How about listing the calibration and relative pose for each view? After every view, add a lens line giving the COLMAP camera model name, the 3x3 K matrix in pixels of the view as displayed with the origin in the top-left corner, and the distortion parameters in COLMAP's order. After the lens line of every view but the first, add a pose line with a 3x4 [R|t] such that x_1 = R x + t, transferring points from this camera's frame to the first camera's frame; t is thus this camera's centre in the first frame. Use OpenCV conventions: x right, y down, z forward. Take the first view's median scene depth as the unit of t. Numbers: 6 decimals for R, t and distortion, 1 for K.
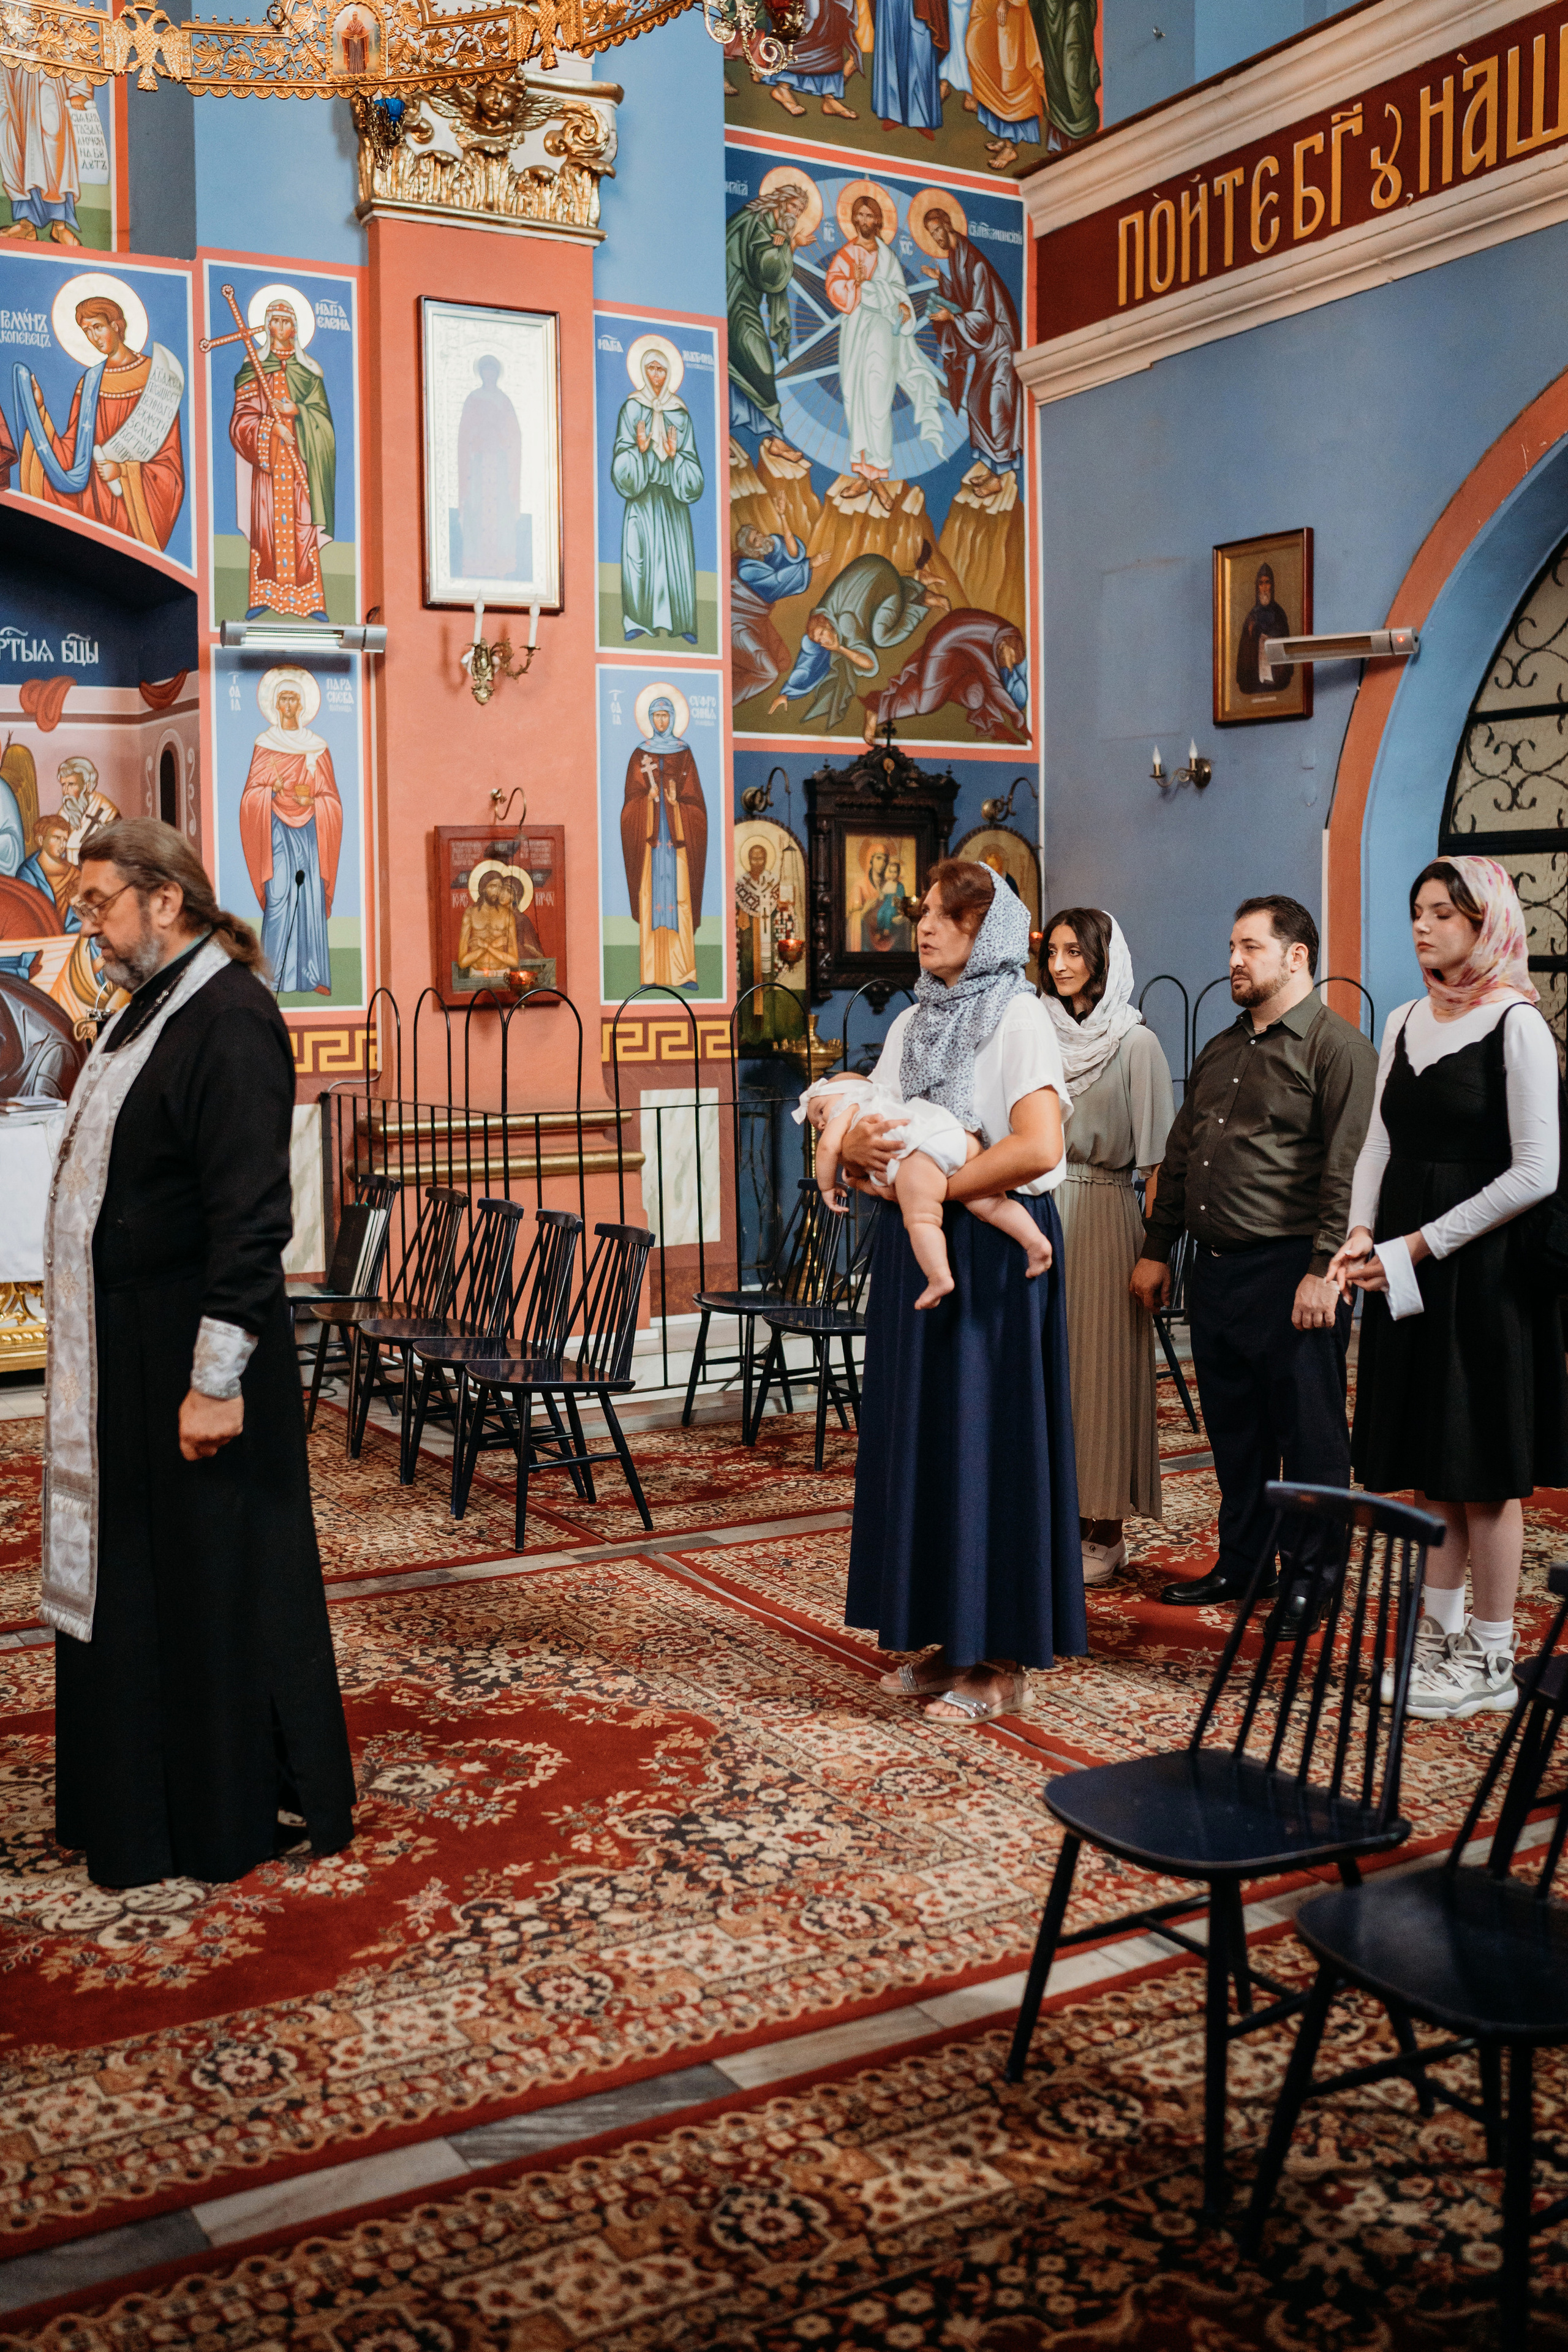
lens RADIAL K [[2326.8, 0, 773.6], [0, 2326.8, 1139.2], [0, 0, 1]] dist [-0.209753, 0.281917]
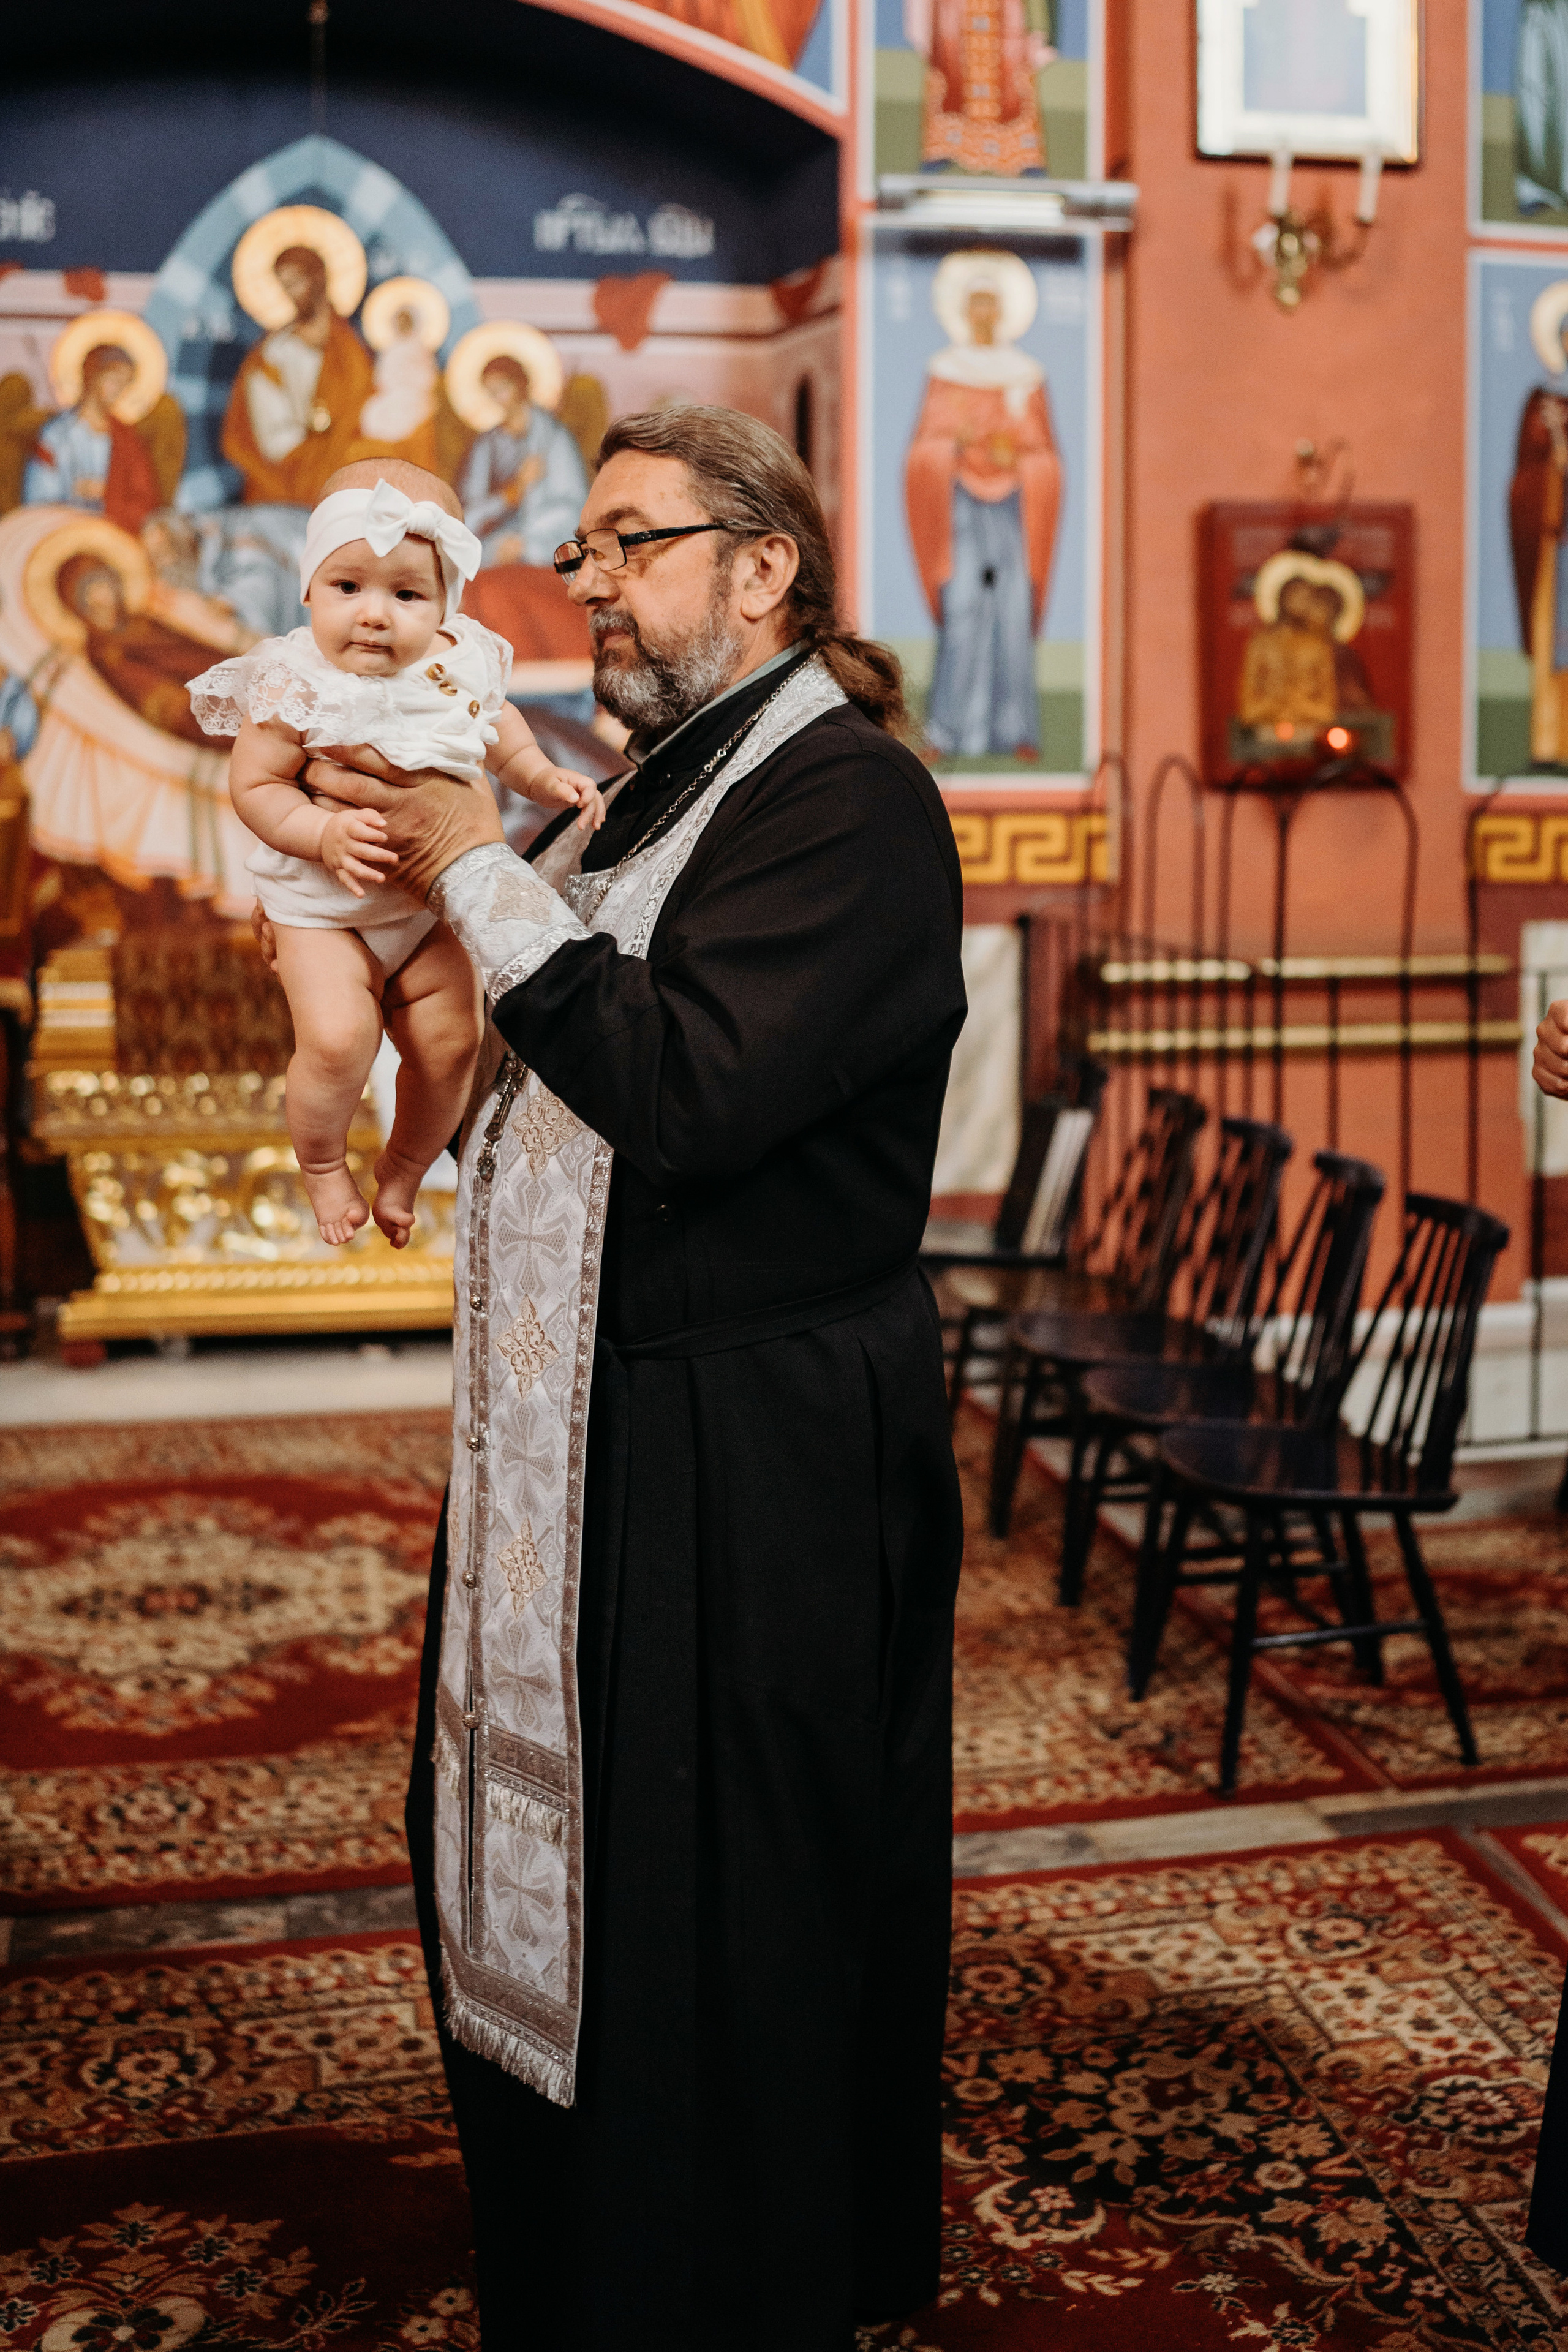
lens RADIAL K [[2837.5, 0, 906.2], [0, 2837.5, 896.5], [0, 0, 1]] dist [-0.203657, 0.236780]
pose [[0.958480, 0.035634, -0.282924, -0.002711], [-0.038668, 0.999239, -0.005144, -0.019730], [0.282525, 0.015871, 0.959129, 0.236556]]
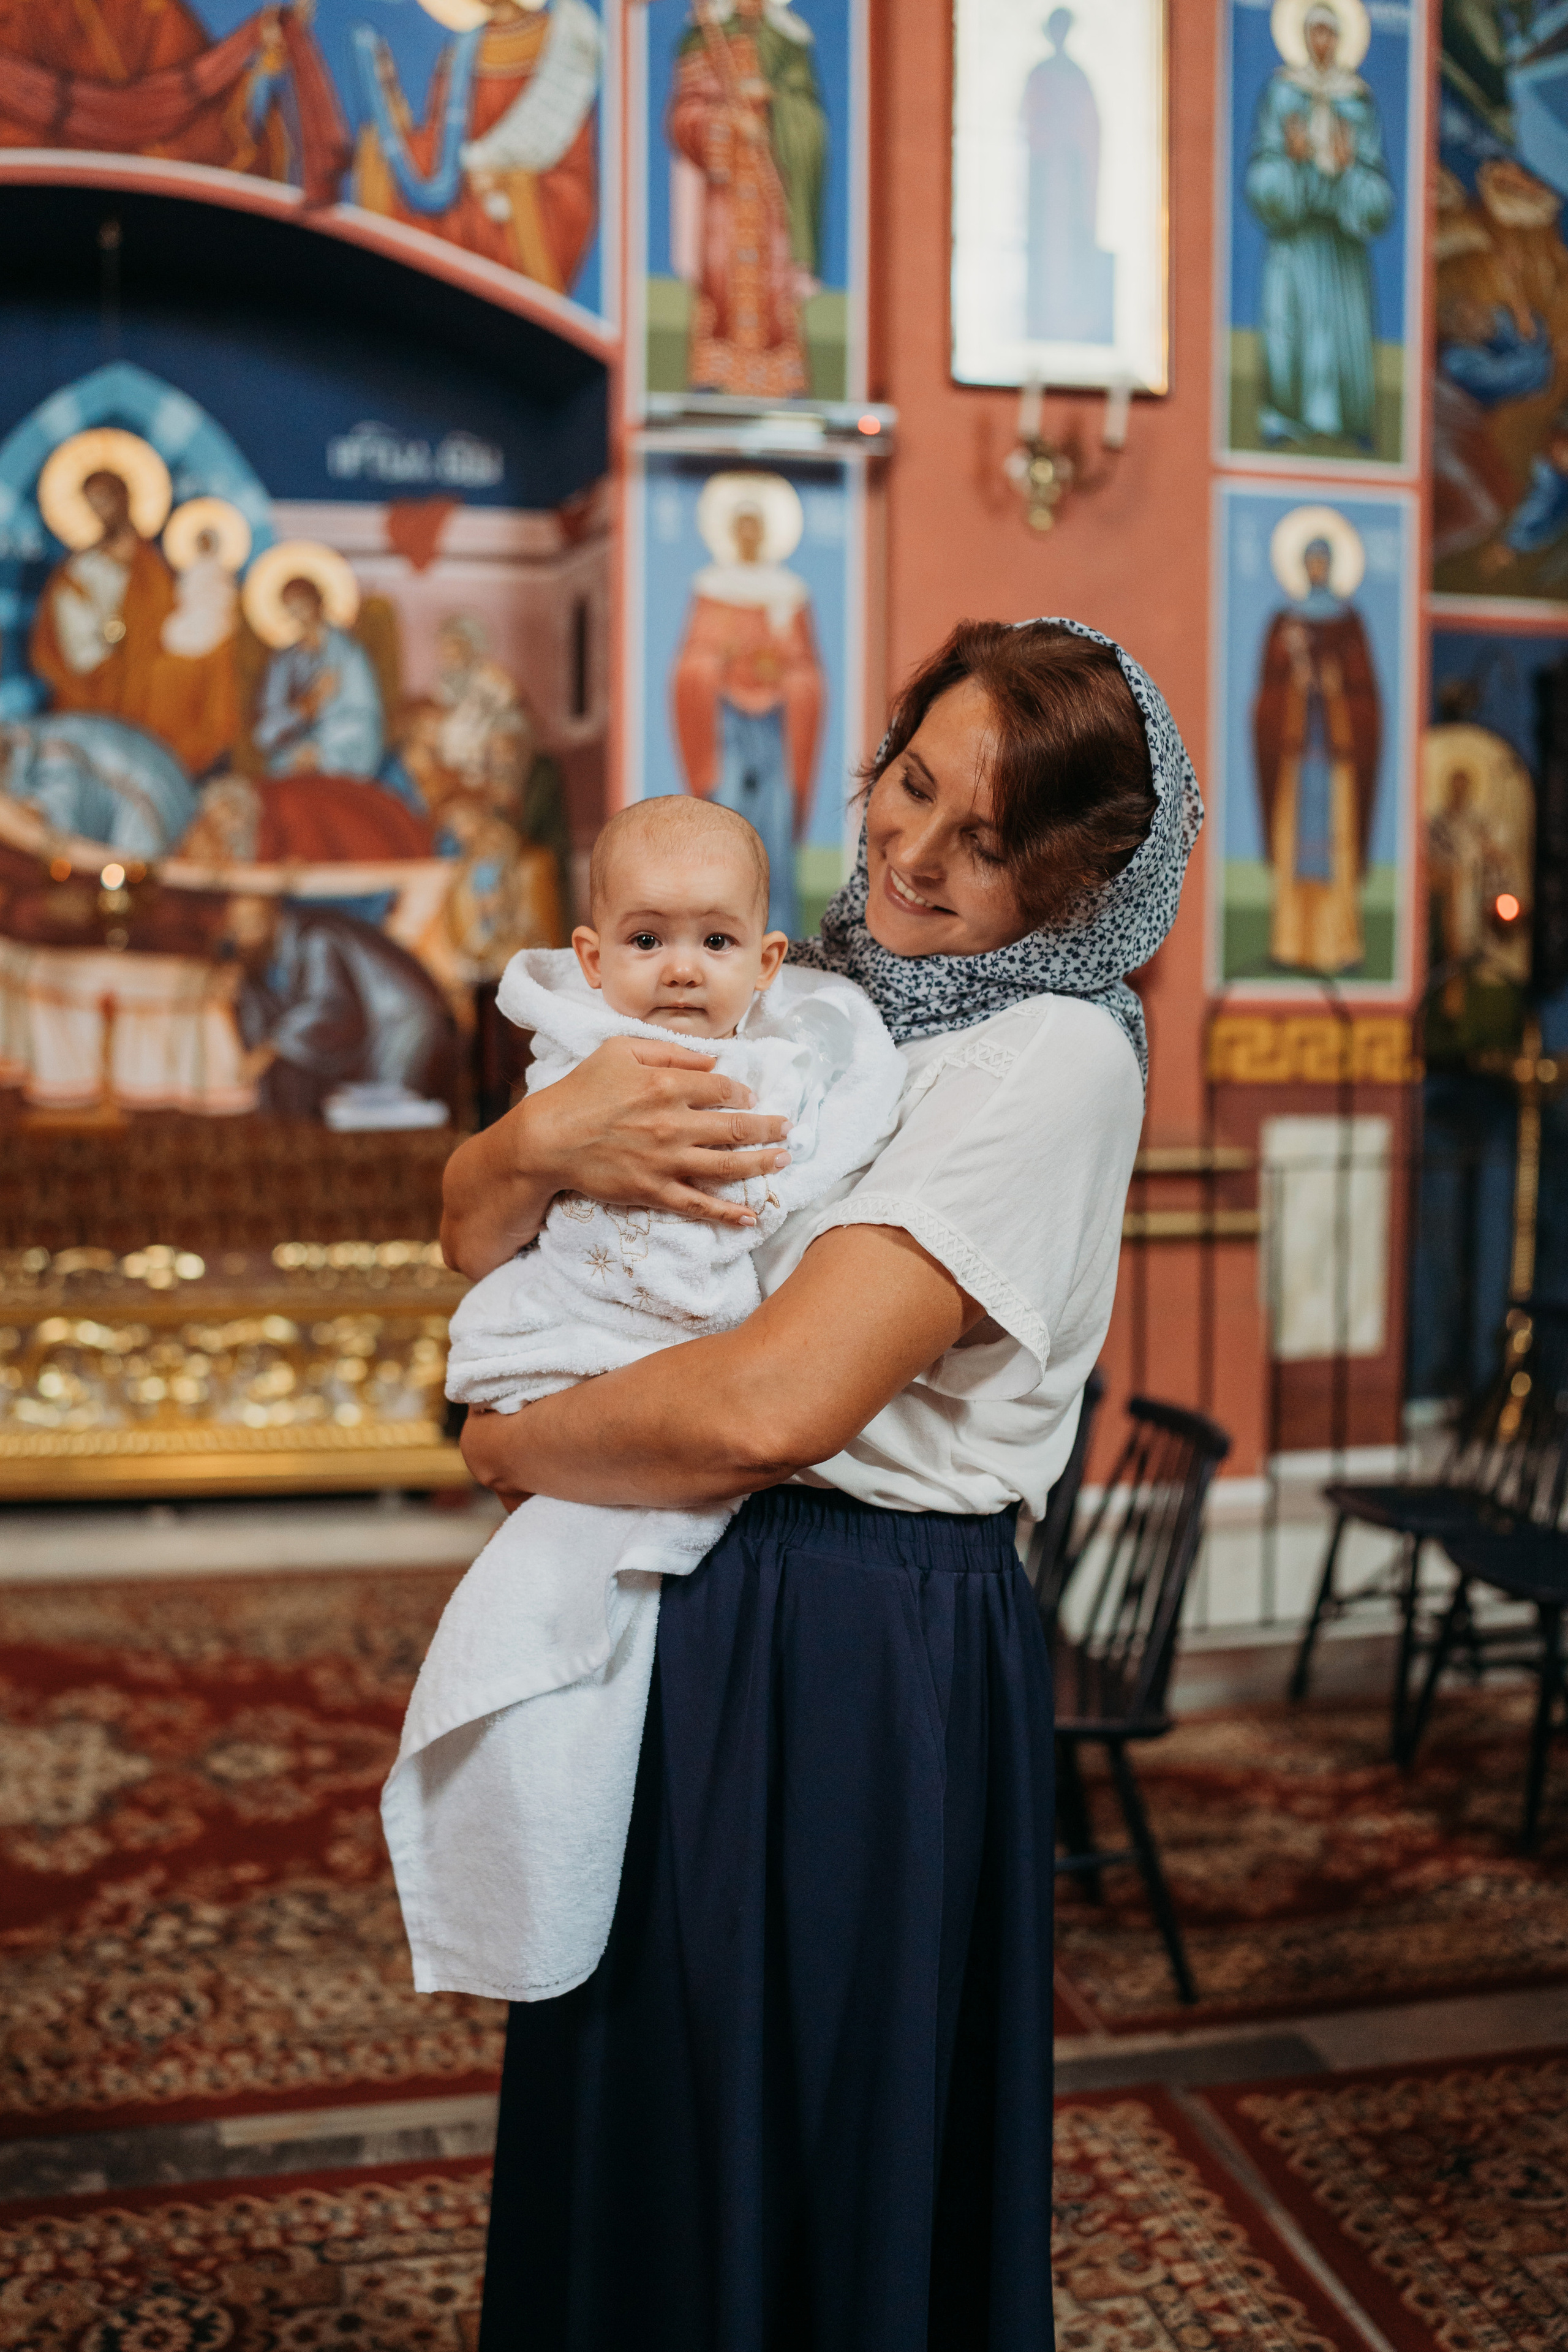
lens RADIAL K [[2387.2, 0, 746.6], [0, 2387.2, 1063.5], [0, 0, 1]] dist [-0.121294, 0.177942]
pose [[0.956065, 0.038592, -0.290605, -0.002618], [-0.046665, 0.998692, -0.020897, -0.017699], [0.289418, 0.033540, 0.956615, 0.333060]]
